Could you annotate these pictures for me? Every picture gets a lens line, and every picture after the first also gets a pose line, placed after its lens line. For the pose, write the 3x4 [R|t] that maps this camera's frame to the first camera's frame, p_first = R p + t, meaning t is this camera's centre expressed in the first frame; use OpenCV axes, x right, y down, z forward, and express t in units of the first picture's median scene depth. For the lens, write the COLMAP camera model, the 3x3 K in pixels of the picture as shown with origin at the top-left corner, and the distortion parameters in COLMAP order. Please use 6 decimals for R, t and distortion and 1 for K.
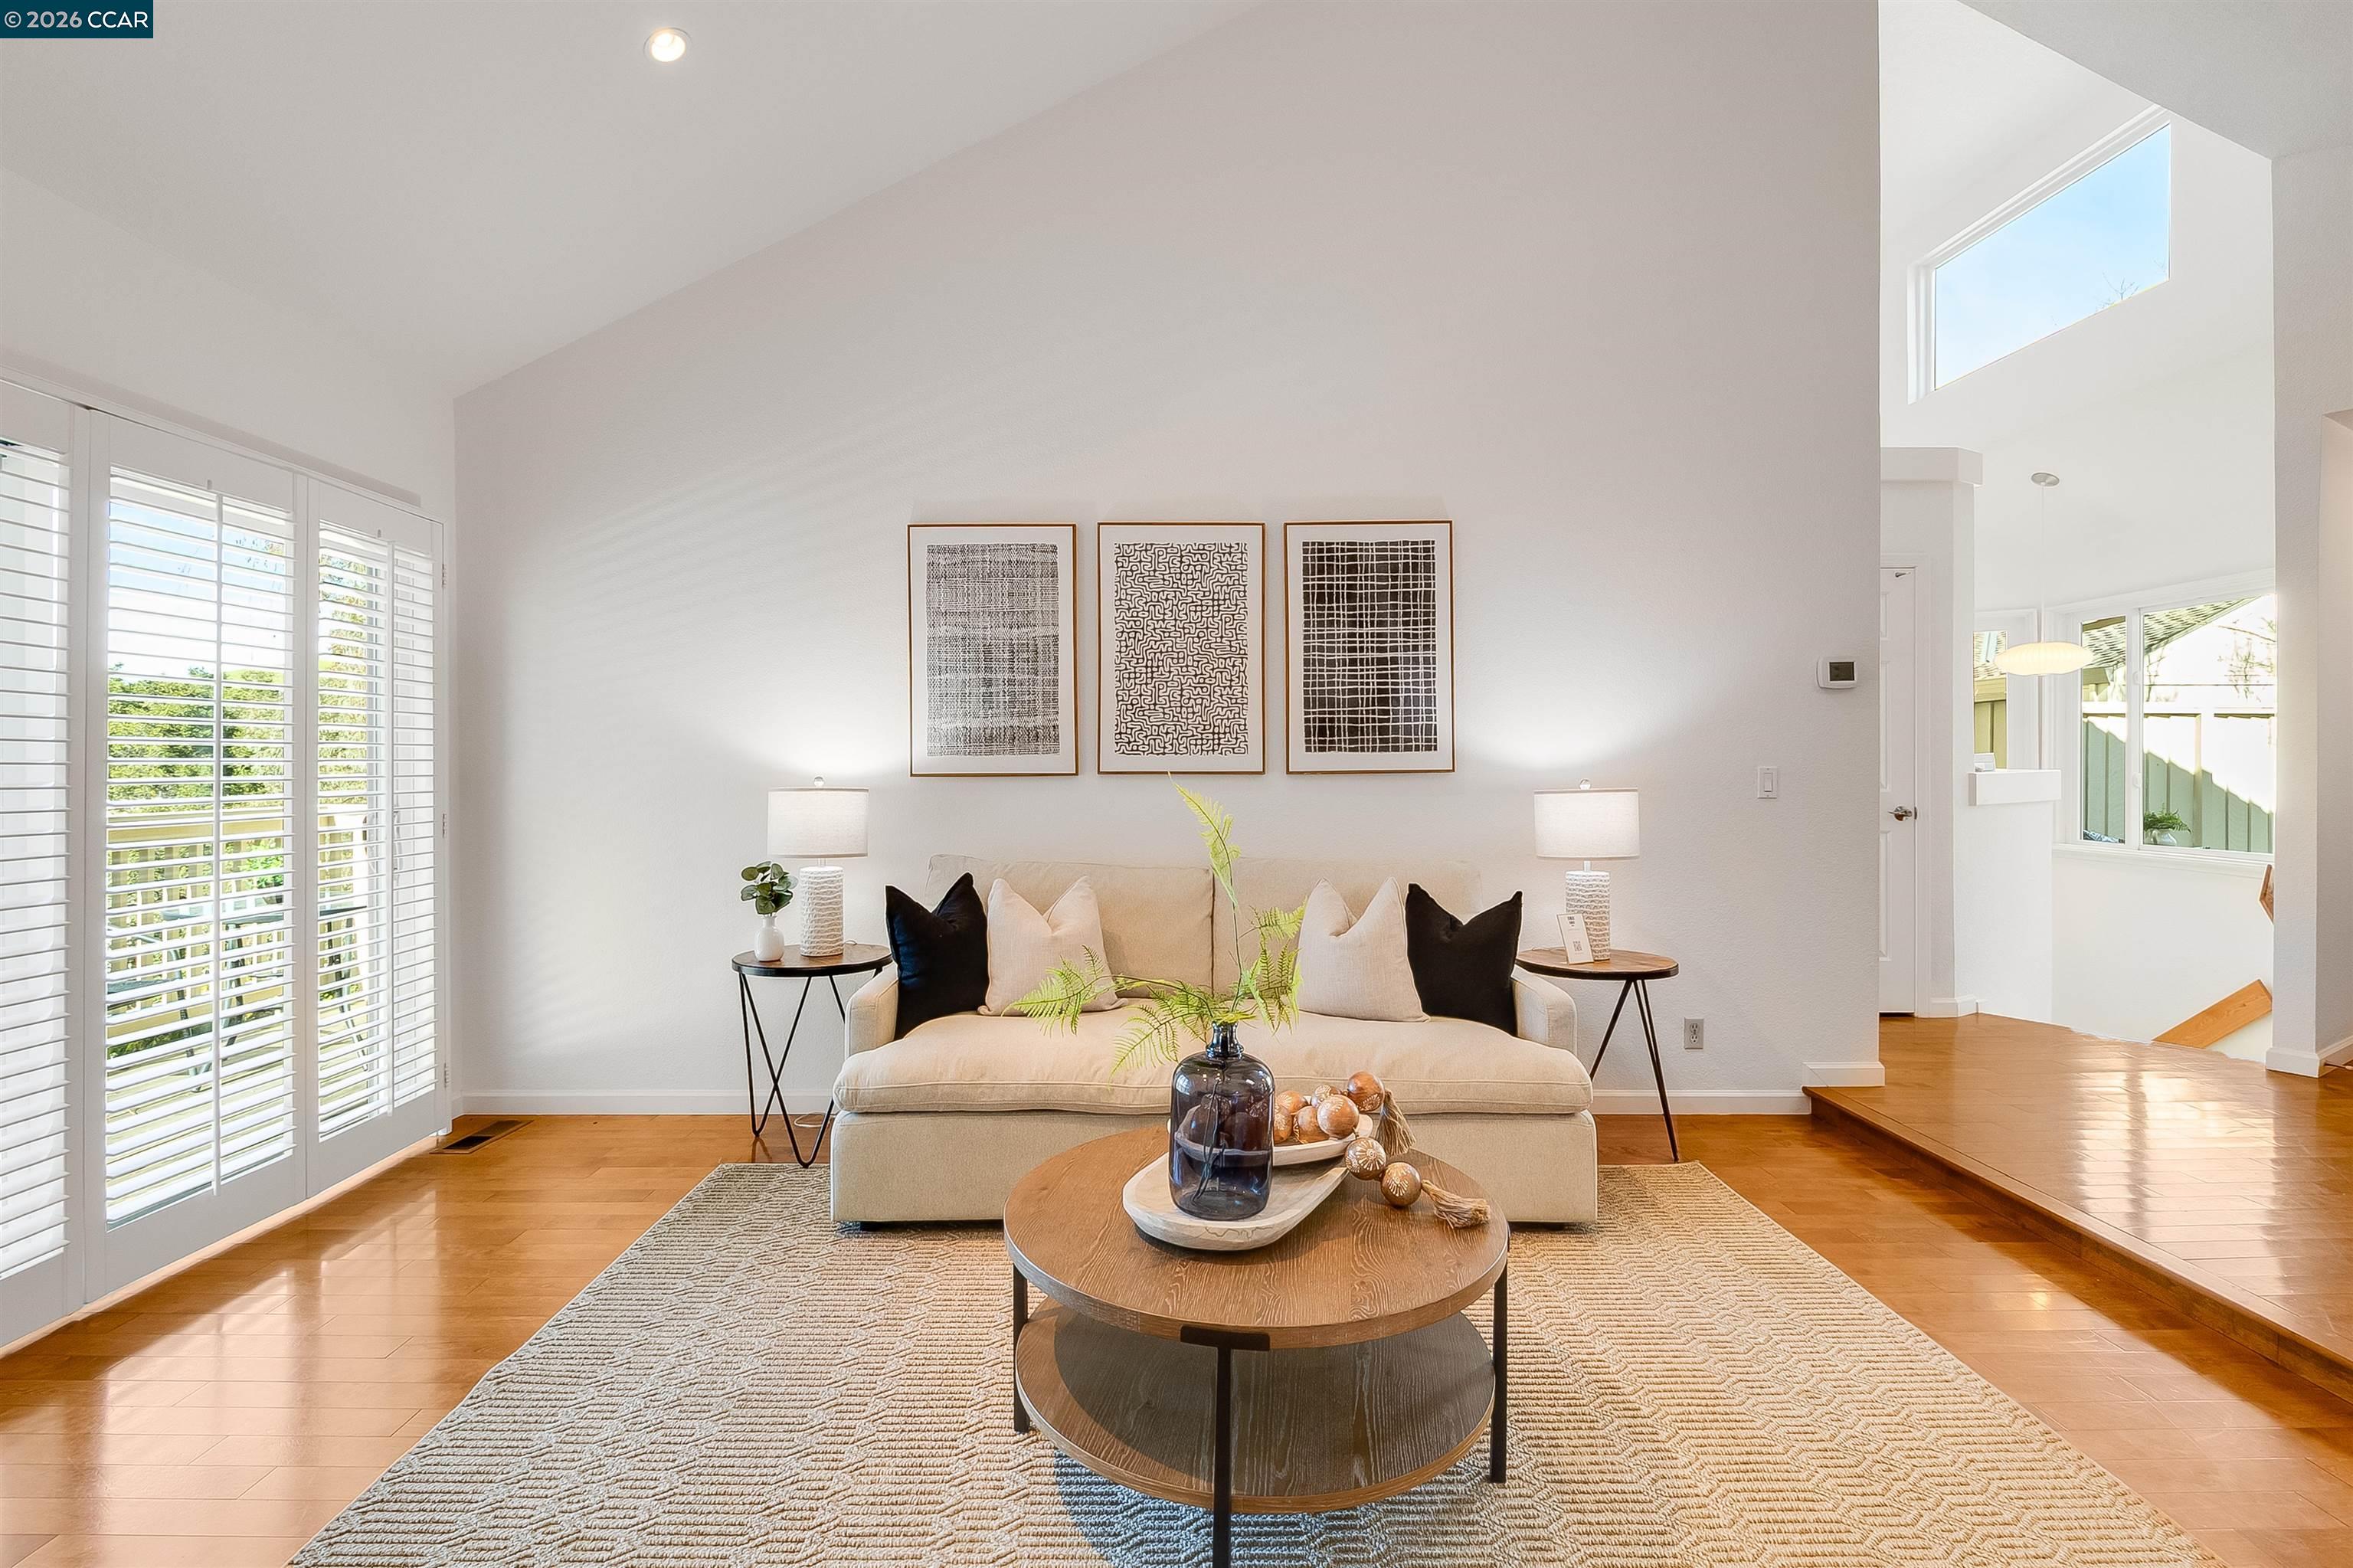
lens RADIAL K [[1103.0, 0, 1194.5], [0, 1103.0, 769.4], [0, 0, 1]] dist [0.000860, -0.012202]
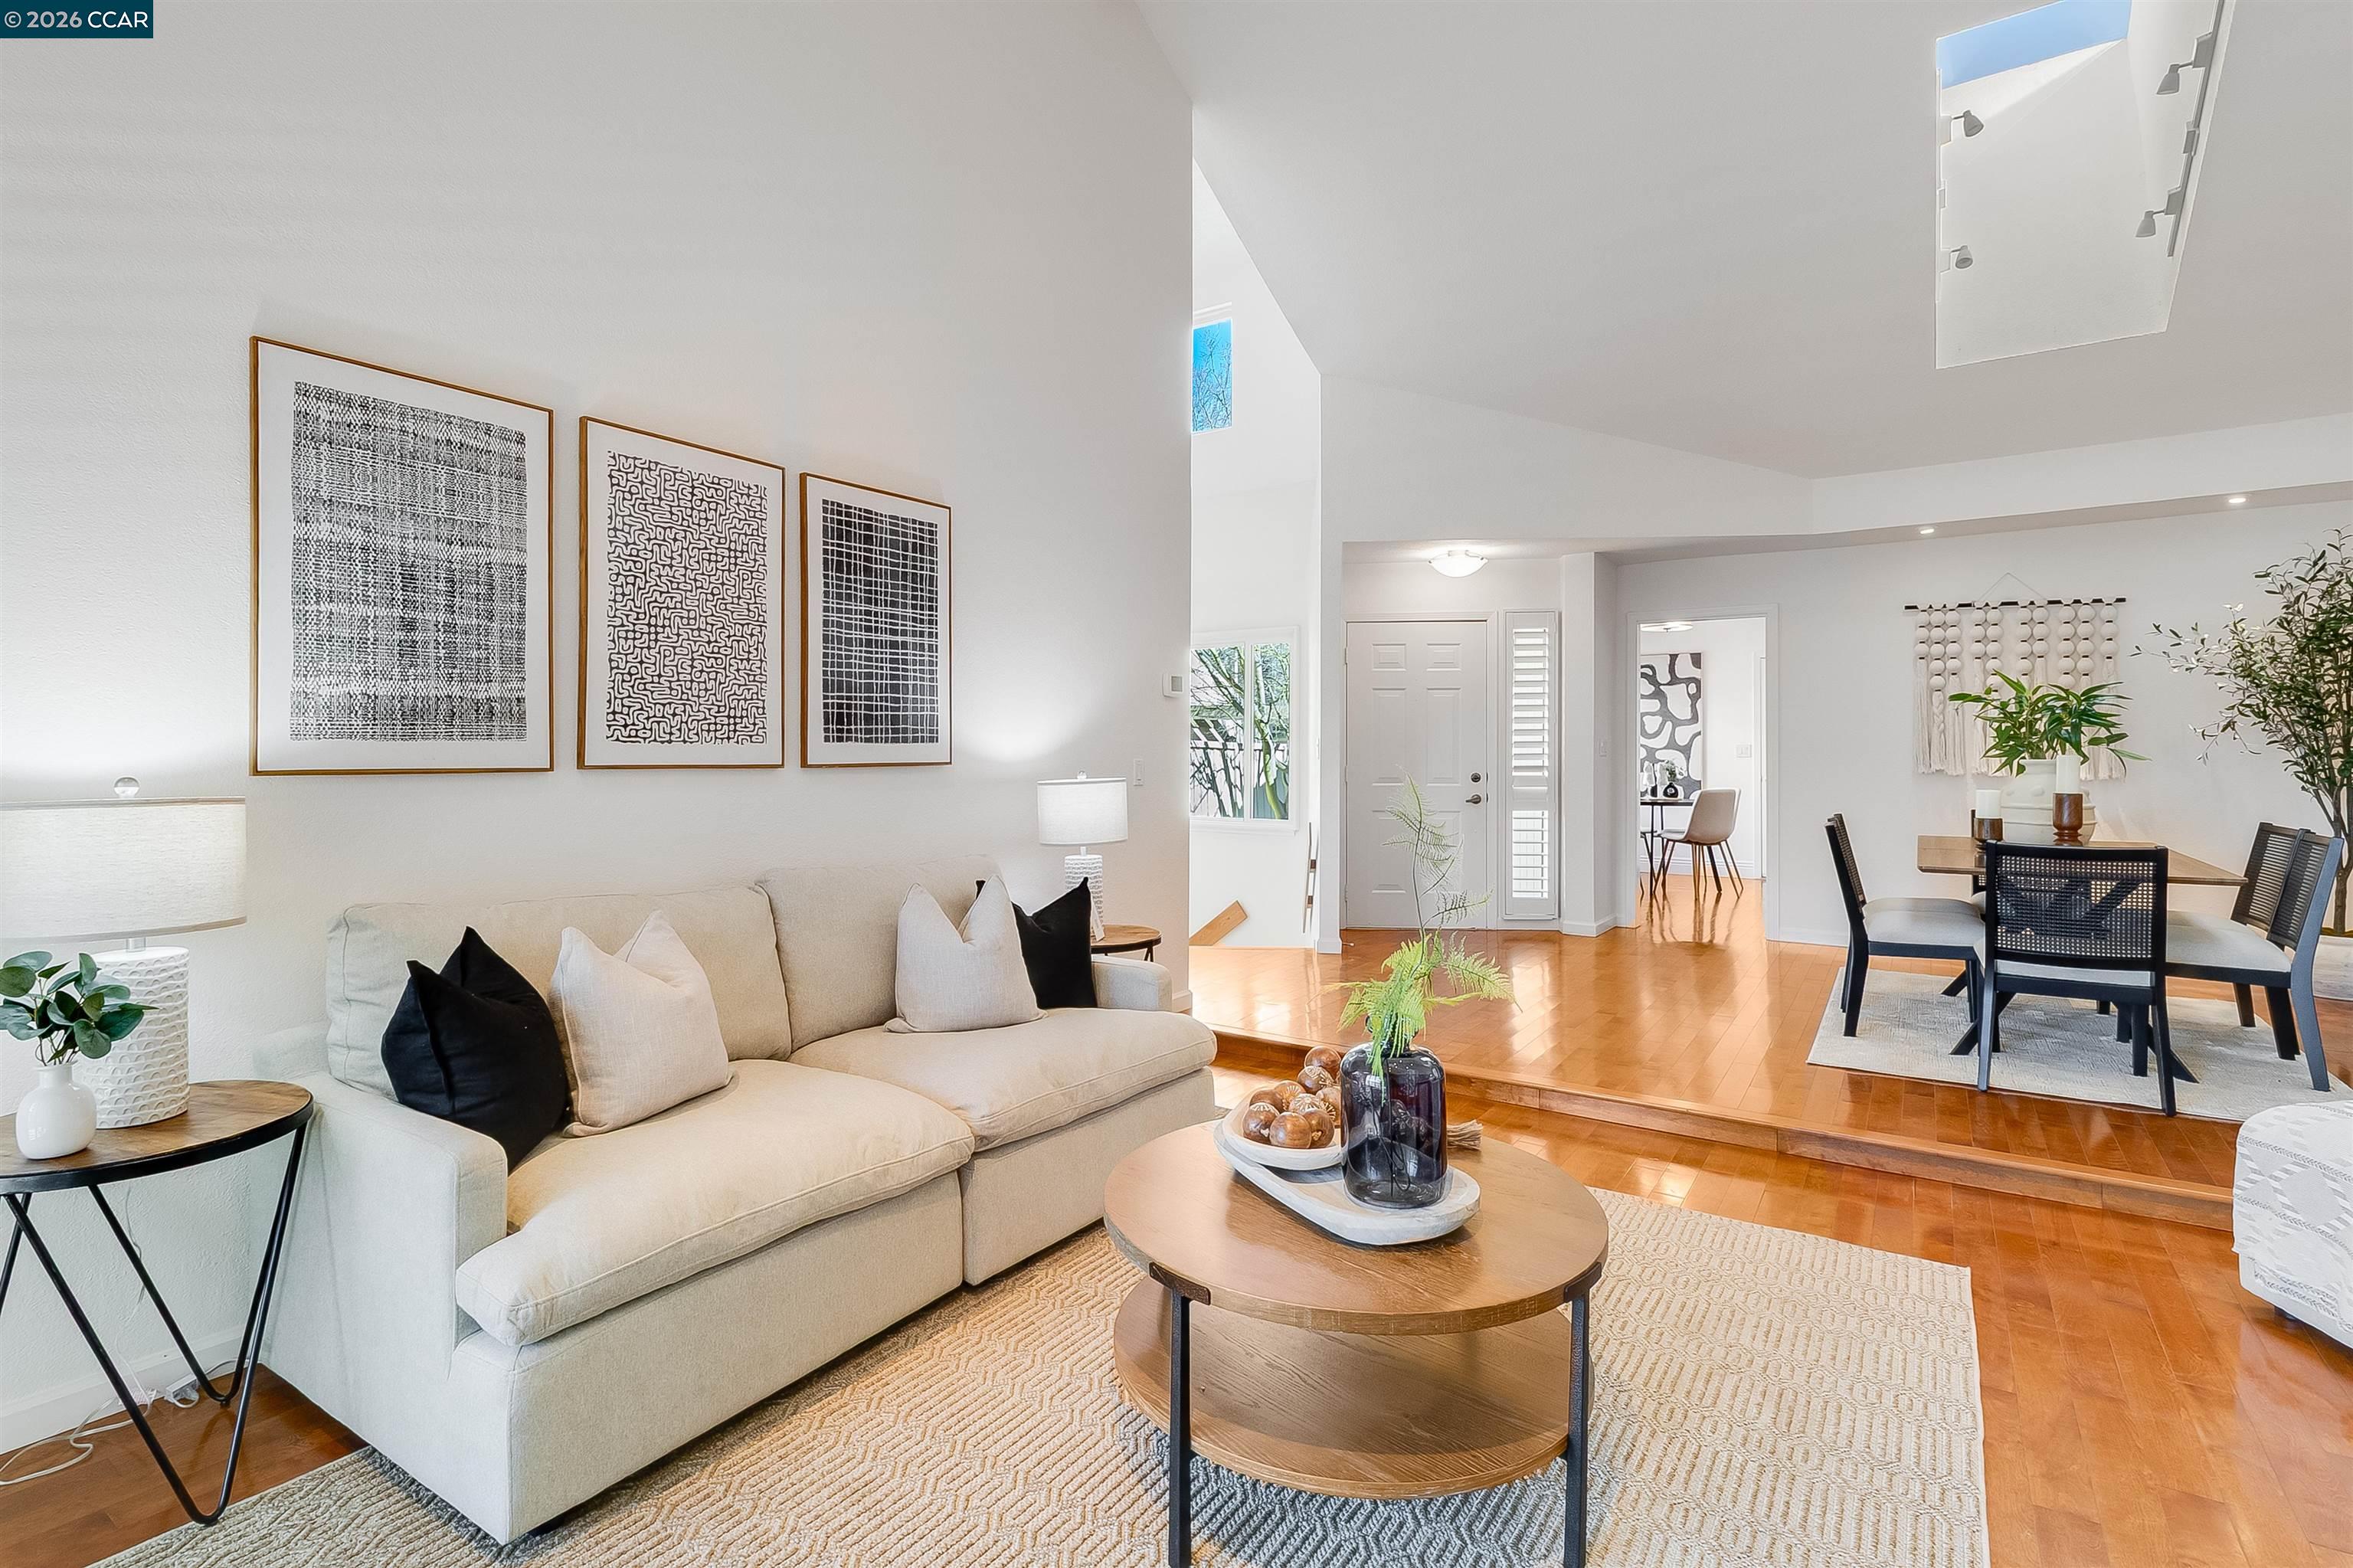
lens RADIAL K [[1082.5, 0, 1165.1], [0, 1082.5, 758.4], [0, 0, 1]] dist [0.001904, -0.006887]
pose [[0.587503, 0.001970, 0.809220, -0.429974], [-0.001129, 0.999998, -0.001615, -0.001823], [-0.809221, 0.000035, 0.587504, 0.284045]]
